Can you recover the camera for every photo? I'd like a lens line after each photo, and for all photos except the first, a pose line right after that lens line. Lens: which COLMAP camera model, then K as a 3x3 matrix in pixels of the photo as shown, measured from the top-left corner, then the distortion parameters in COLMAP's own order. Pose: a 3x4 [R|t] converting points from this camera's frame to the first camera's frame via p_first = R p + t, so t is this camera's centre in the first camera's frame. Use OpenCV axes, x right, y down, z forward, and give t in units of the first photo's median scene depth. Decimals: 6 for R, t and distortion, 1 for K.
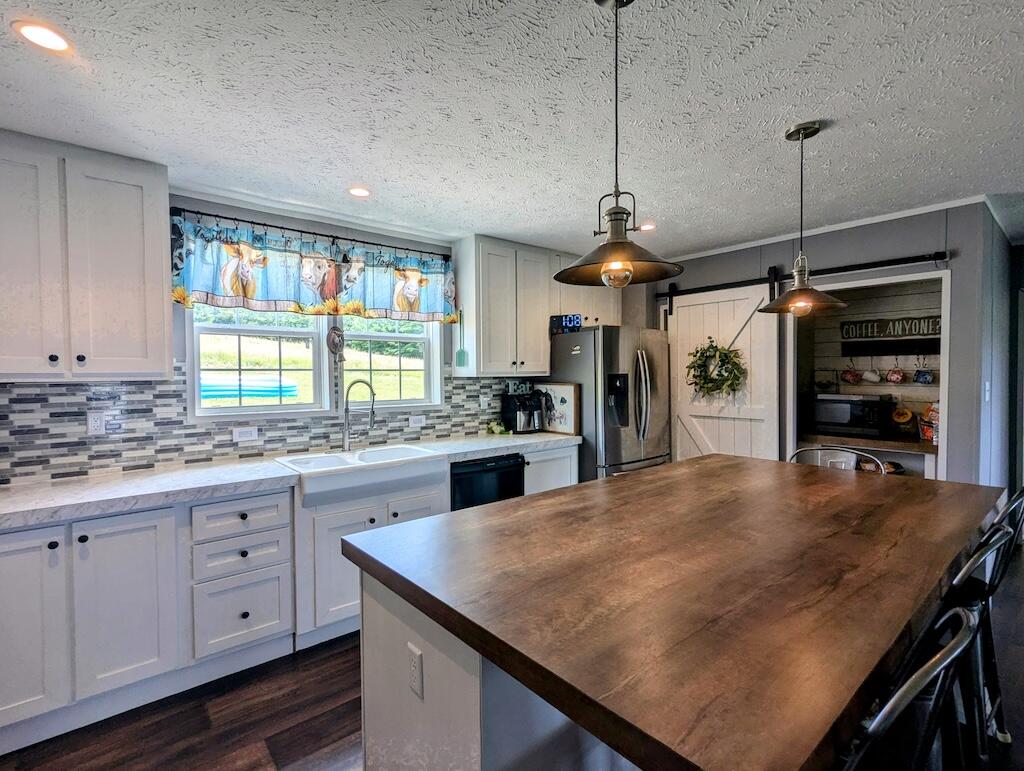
lens RADIAL K [[487.3, 0, 512.0], [0, 487.3, 385.5], [0, 0, 1]] dist [-0.000551, 0.000223]
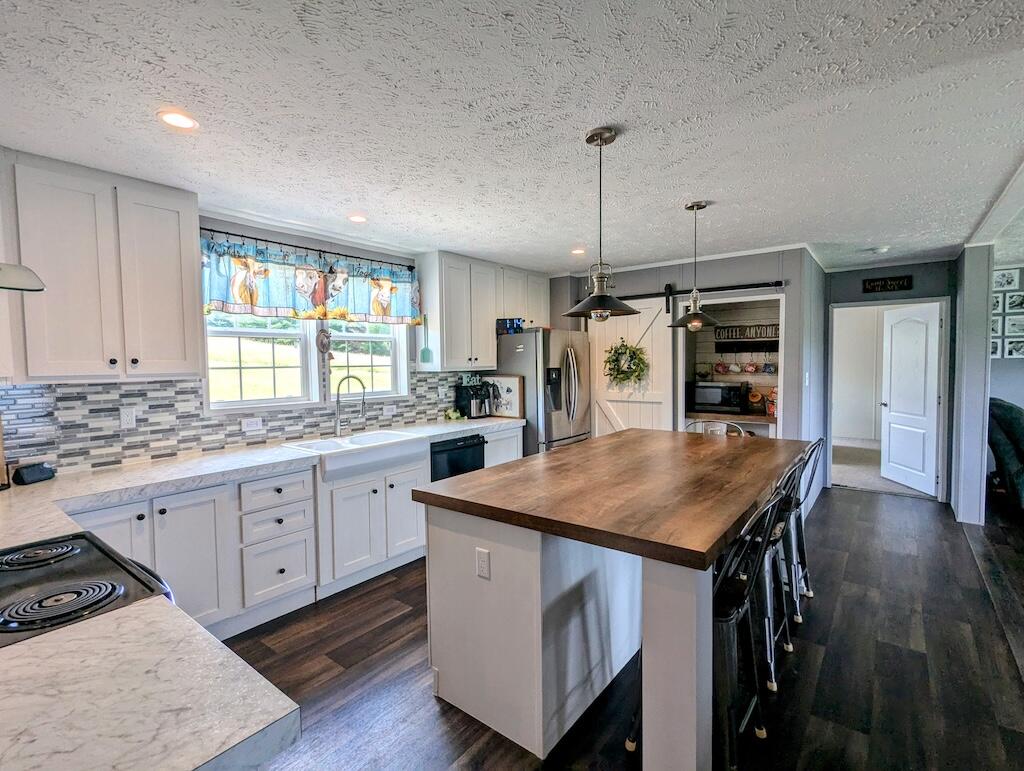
lens RADIAL K [[487.3, 0, 512.0], [0, 487.3, 385.5], [0, 0, 1]] dist [-0.000551, 0.000223]
pose [[0.978063, -0.014953, 0.207772, -0.170584], [0.010178, 0.999659, 0.024032, -0.011645], [-0.208061, -0.021390, 0.977882, -0.220825]]
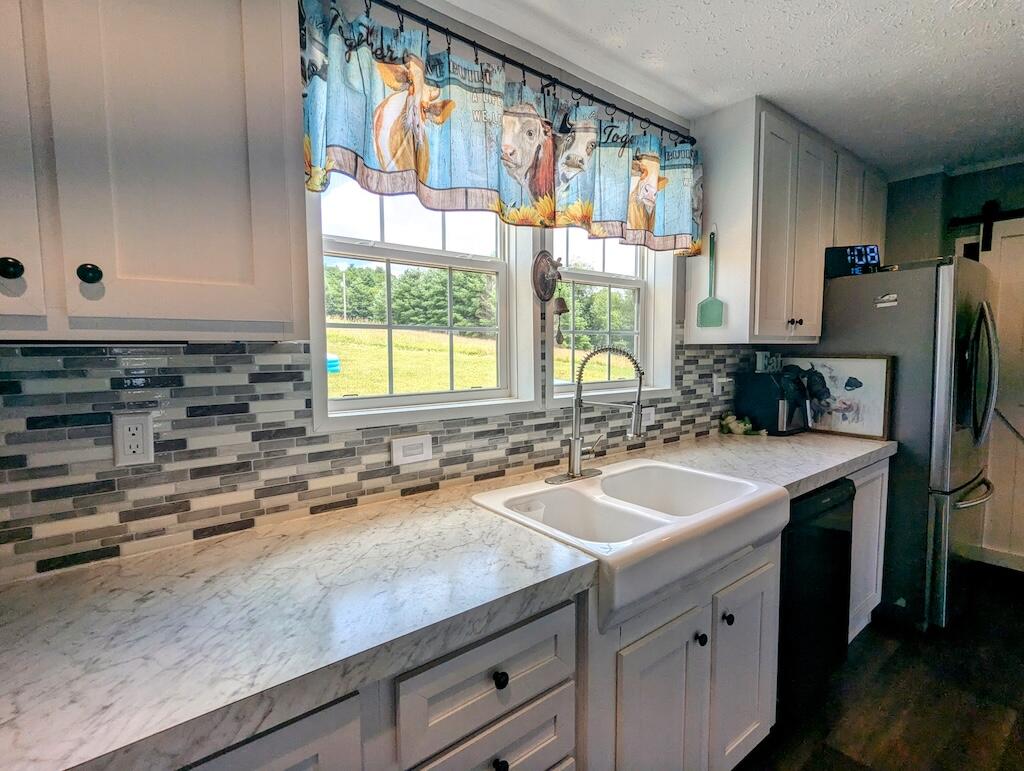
lens RADIAL K [[487.3, 0, 512.0], [0, 487.3, 385.5], [0, 0, 1]] dist [-0.000551, 0.000223]
pose [[0.999452, 0.004534, -0.032794, -0.387559], [-0.002872, 0.998717, 0.050553, 0.004365], [0.032981, -0.050431, 0.998183, 0.446662]]
